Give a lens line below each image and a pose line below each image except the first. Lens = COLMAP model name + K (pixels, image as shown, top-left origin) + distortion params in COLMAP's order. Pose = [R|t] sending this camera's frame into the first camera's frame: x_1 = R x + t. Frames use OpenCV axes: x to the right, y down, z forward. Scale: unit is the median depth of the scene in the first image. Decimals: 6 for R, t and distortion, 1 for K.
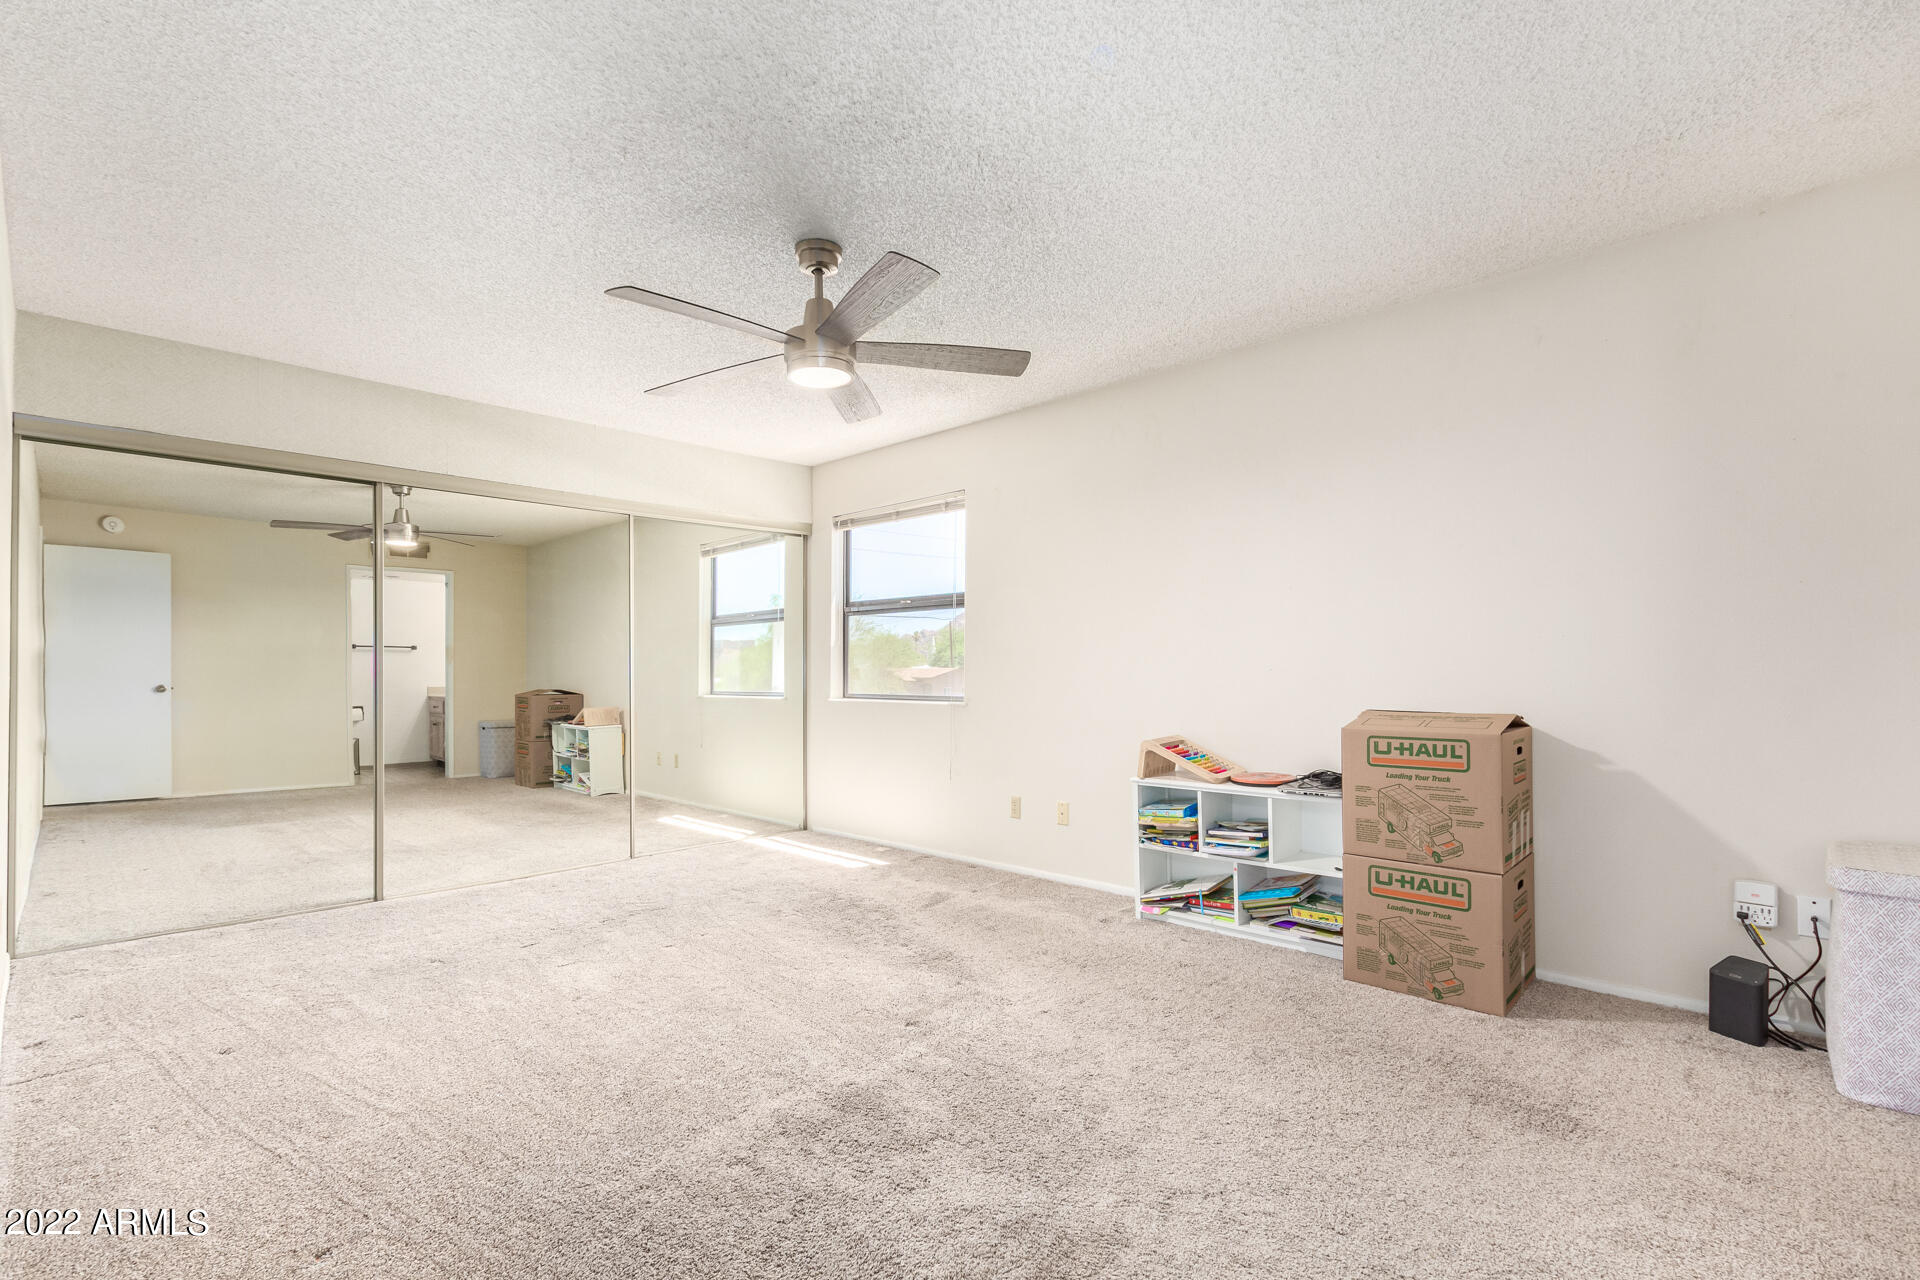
lens RADIAL K [[890.8, 0, 954.7], [0, 890.8, 662.1], [0, 0, 1]] dist [-0.001155, -0.000170]
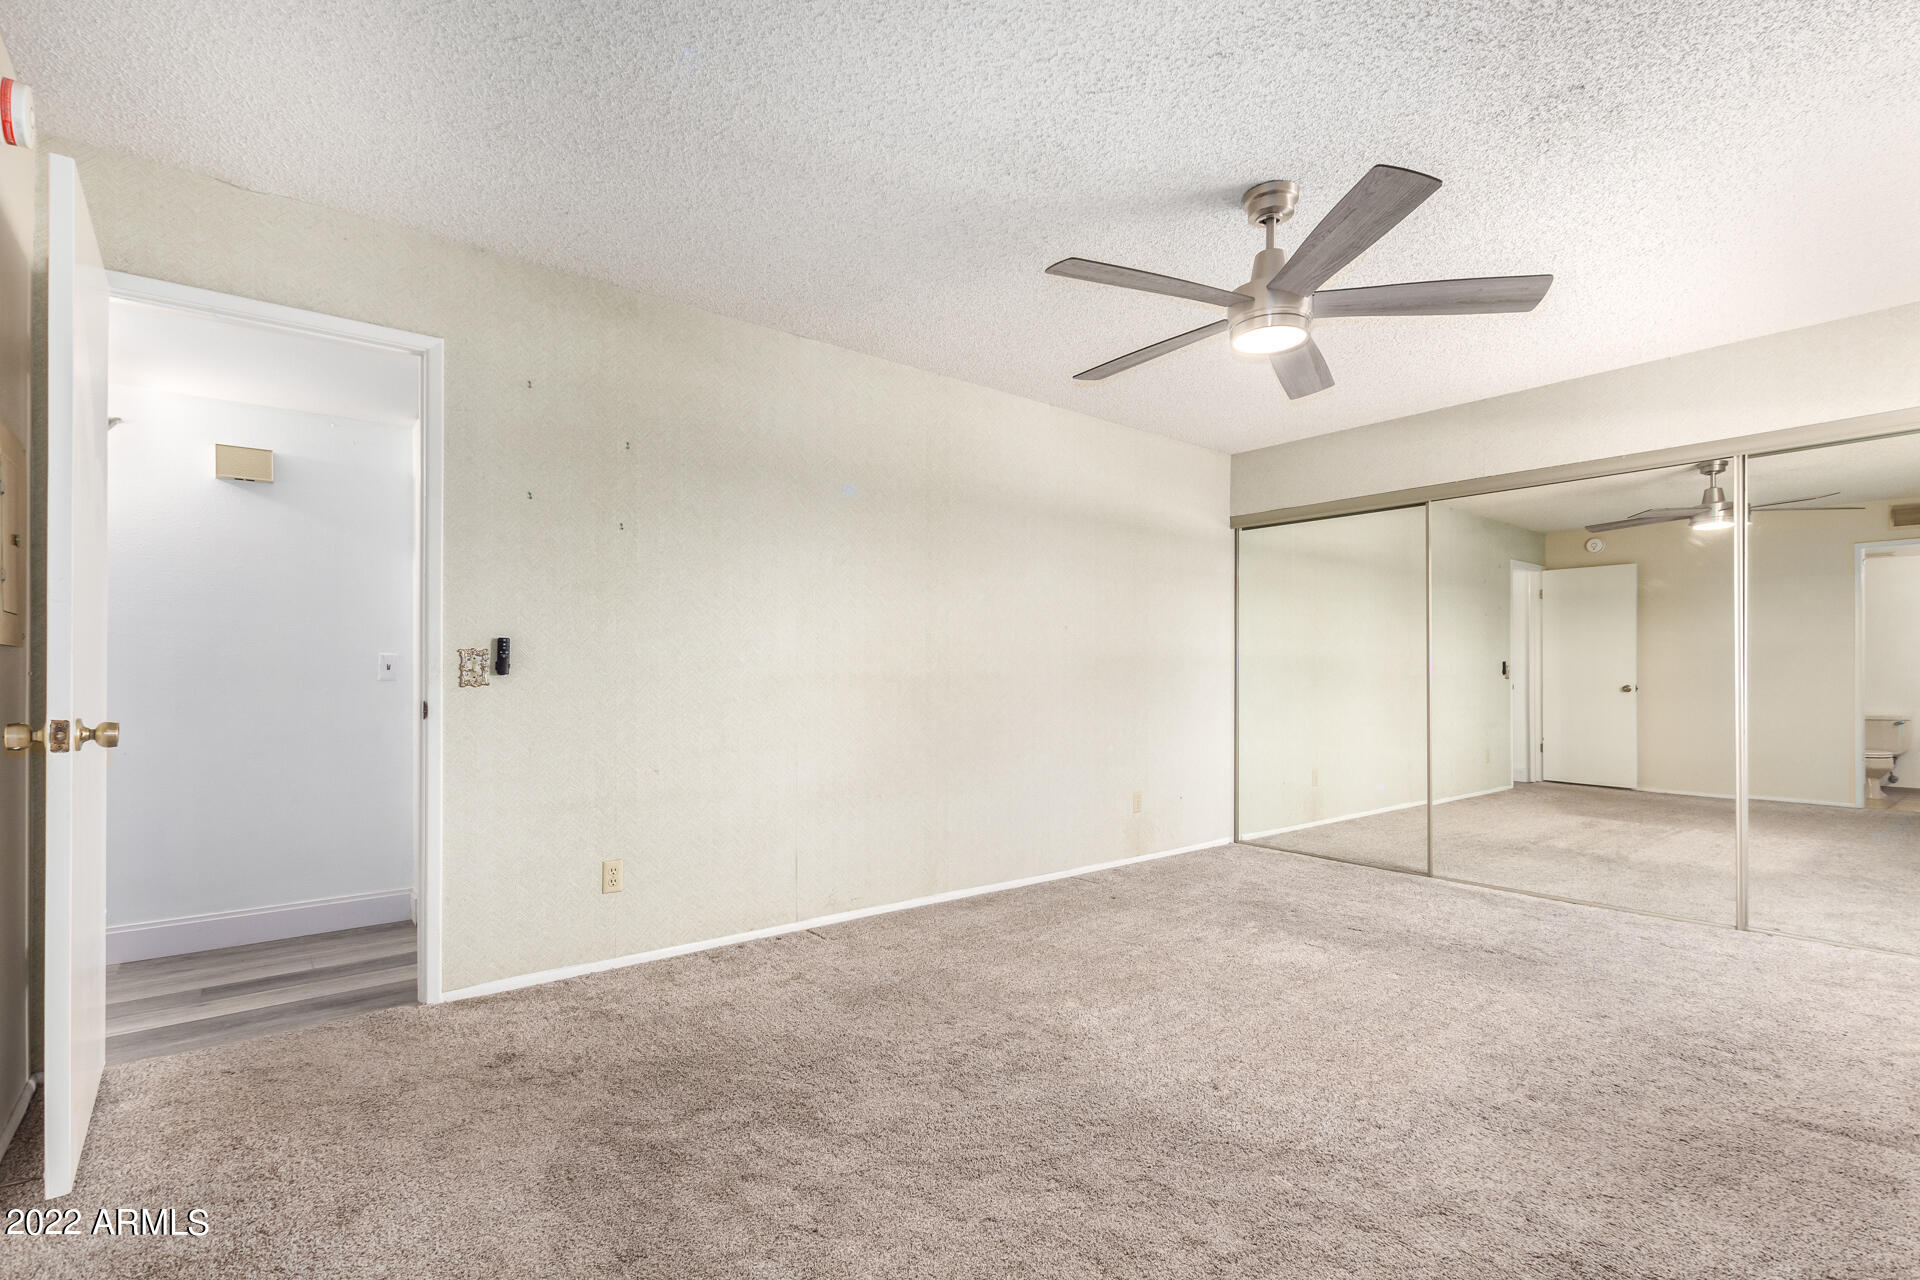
lens RADIAL K [[890.8, 0, 954.7], [0, 890.8, 662.1], [0, 0, 1]] dist [-0.001155, -0.000170]
pose [[-0.128369, -0.008490, -0.991690, 0.535549], [0.004138, 0.999950, -0.009096, 0.006628], [0.991718, -0.005271, -0.128327, 0.561499]]
